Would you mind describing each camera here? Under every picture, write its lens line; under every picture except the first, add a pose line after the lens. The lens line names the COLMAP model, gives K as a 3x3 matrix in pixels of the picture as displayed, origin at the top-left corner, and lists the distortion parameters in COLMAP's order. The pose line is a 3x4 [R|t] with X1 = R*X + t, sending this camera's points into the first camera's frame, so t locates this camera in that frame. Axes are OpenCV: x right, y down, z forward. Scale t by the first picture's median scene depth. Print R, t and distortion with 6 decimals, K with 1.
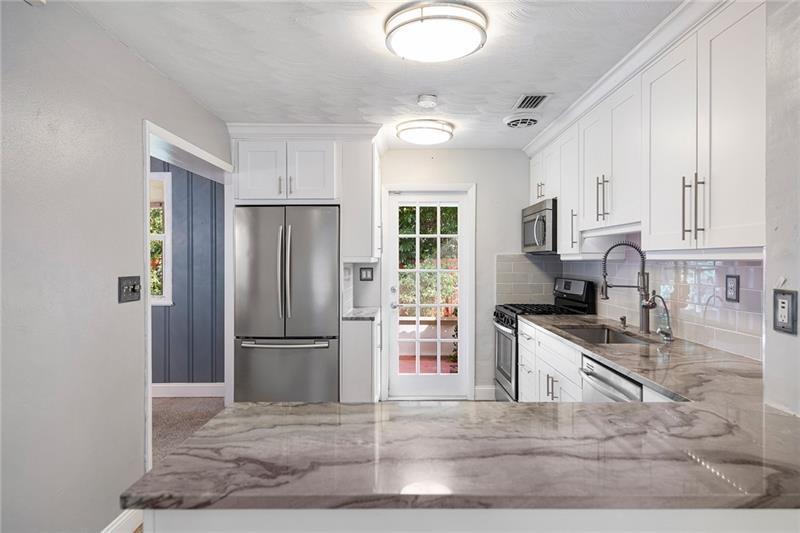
lens RADIAL K [[474.2, 0, 396.4], [0, 474.2, 263.2], [0, 0, 1]] dist [0.004909, 0.000239]
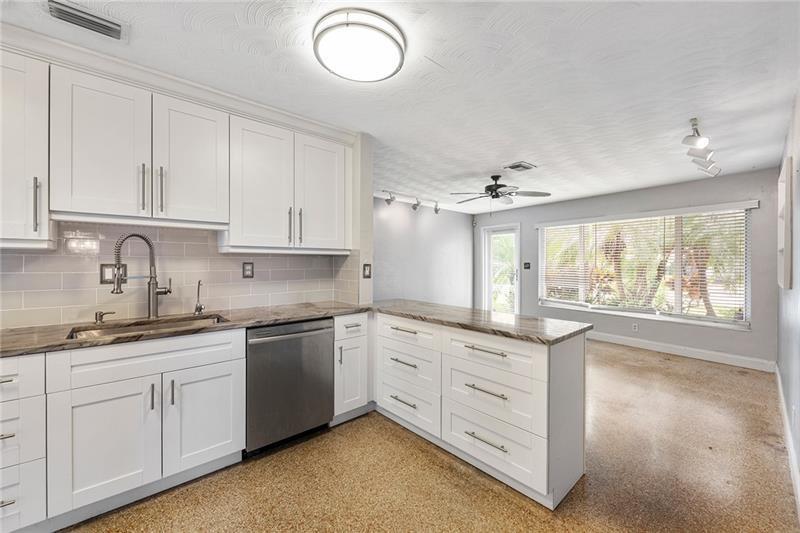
lens RADIAL K [[310.7, 0, 401.7], [0, 310.7, 262.8], [0, 0, 1]] dist [-0.002388, -0.000560]
pose [[-0.675549, -0.000348, 0.737315, -0.301558], [0.005753, 0.999967, 0.005743, 0.013889], [-0.737292, 0.008122, -0.675525, 0.811325]]
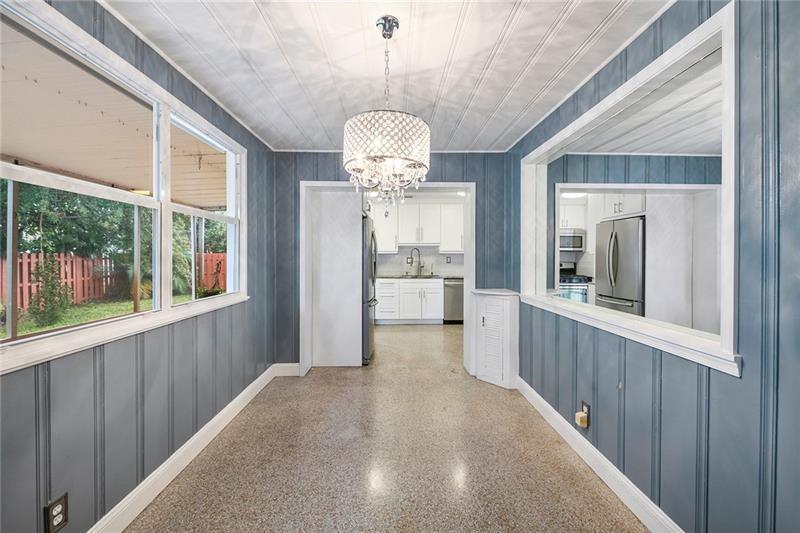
lens RADIAL K [[339.7, 0, 411.2], [0, 339.7, 261.1], [0, 0, 1]] dist [0.001959, -0.000206]
pose [[-0.054109, -0.007897, 0.998504, -1.445292], [0.007212, 0.999940, 0.008299, 0.020391], [-0.998509, 0.007651, -0.054049, 0.910708]]
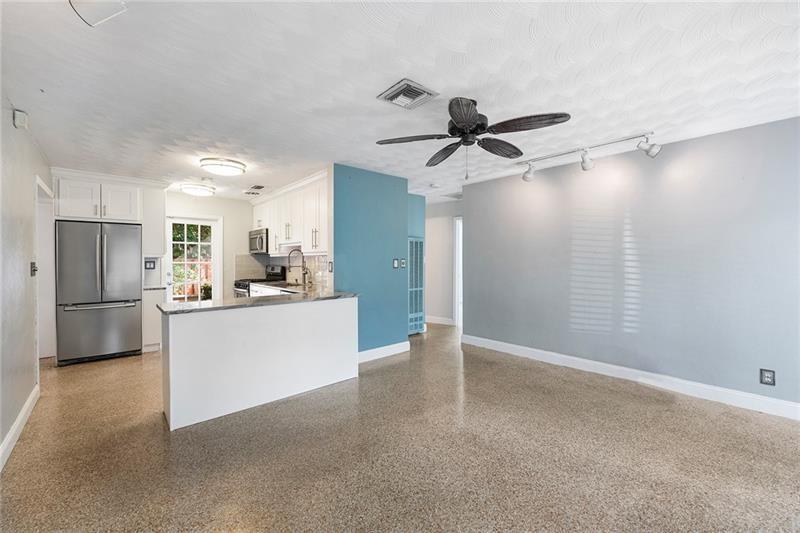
lens RADIAL K [[339.7, 0, 411.2], [0, 339.7, 261.1], [0, 0, 1]] dist [0.001959, -0.000206]
pose [[0.732468, -0.001576, 0.680799, -0.246142], [0.006820, 0.999964, -0.005023, 0.026152], [-0.680767, 0.008322, 0.732453, -0.597535]]
